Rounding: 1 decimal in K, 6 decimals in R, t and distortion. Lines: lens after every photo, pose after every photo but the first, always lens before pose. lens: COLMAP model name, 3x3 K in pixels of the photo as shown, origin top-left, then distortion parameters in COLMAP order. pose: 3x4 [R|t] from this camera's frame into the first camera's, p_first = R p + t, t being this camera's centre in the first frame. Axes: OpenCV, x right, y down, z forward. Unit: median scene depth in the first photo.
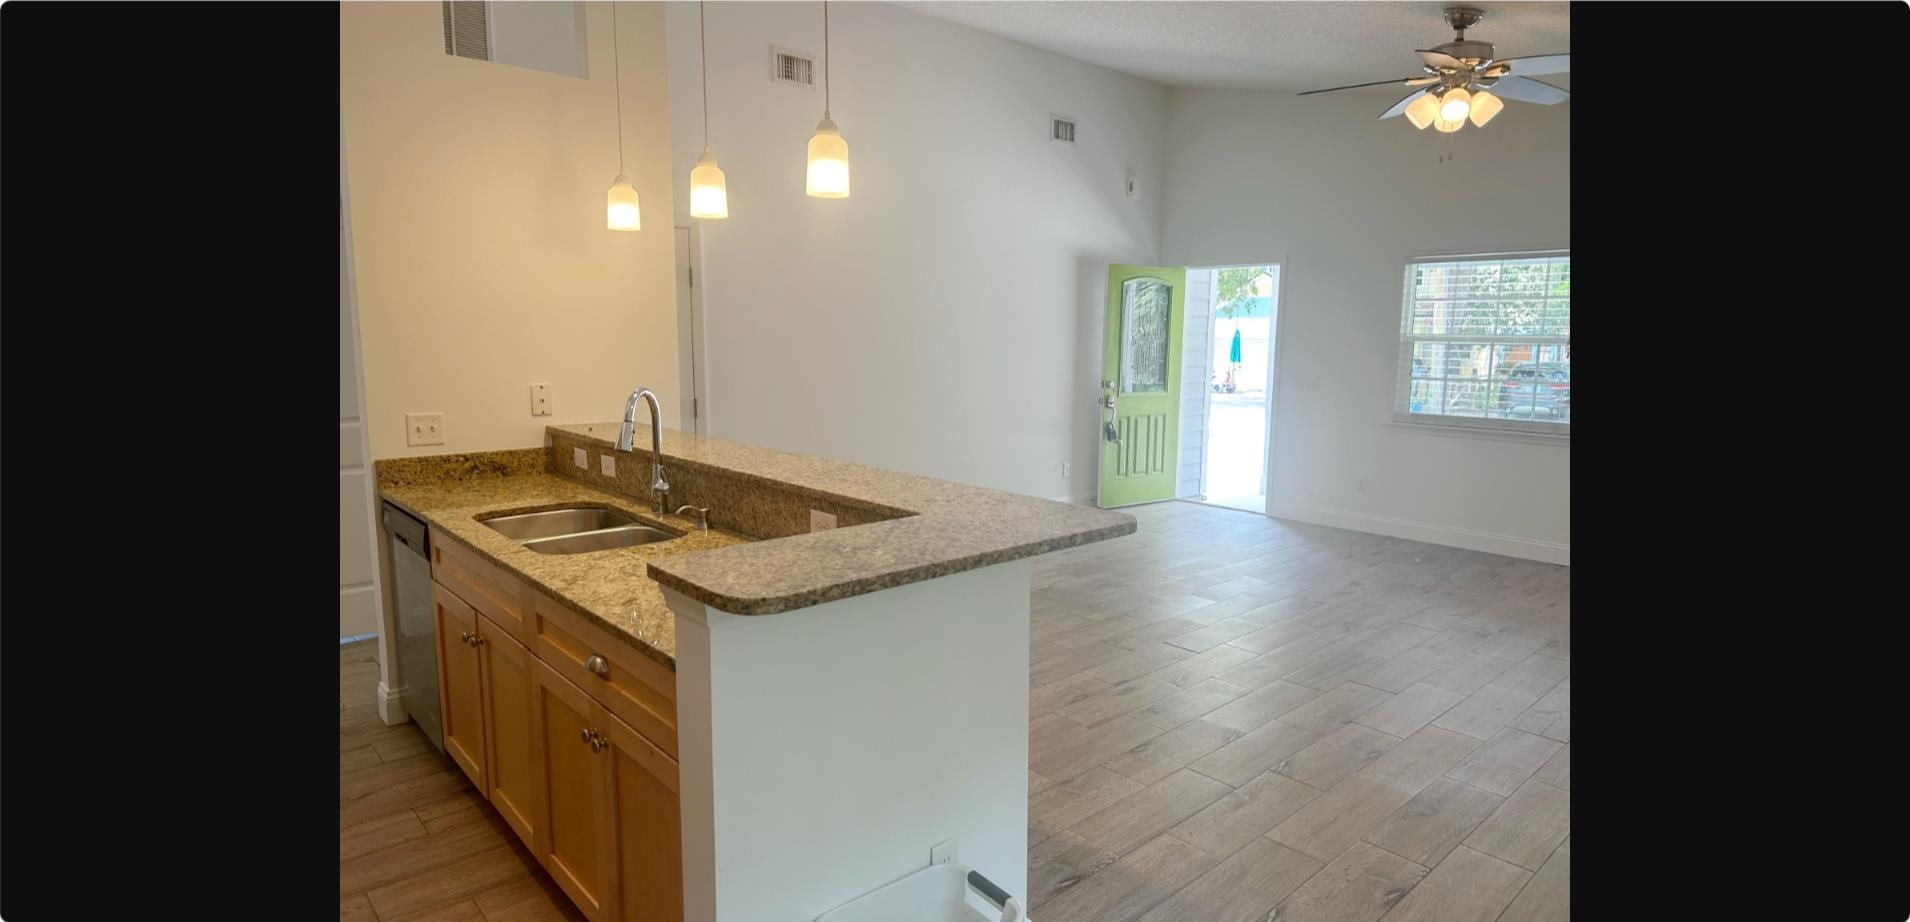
lens RADIAL K [[943.0, 0, 949.8], [0, 943.0, 466.2], [0, 0, 1]] dist [0.024453, -0.000221]
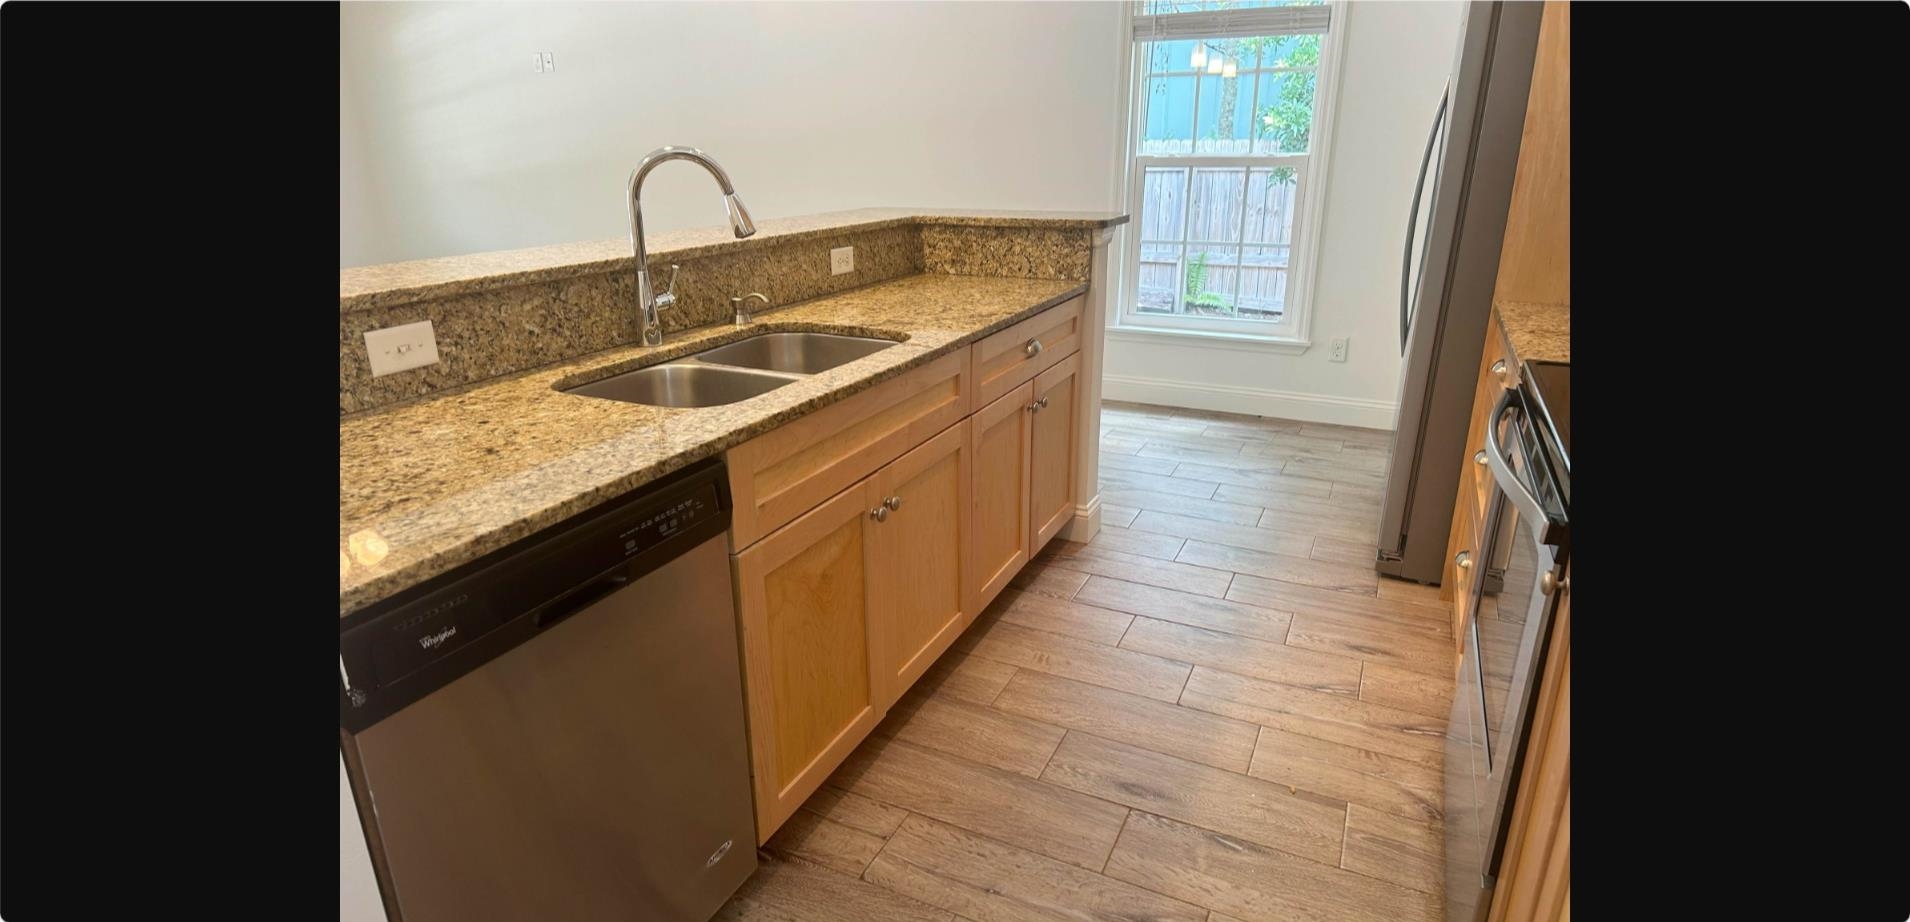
lens RADIAL K [[922.8, 0, 955.0], [0, 922.8, 461.0], [0, 0, 1]] dist [0.024083, 0.000079]
pose [[-0.383923, -0.305477, 0.871371, -1.158012], [0.132725, 0.915633, 0.379473, -0.113412], [-0.913776, 0.261341, -0.310989, 1.200241]]
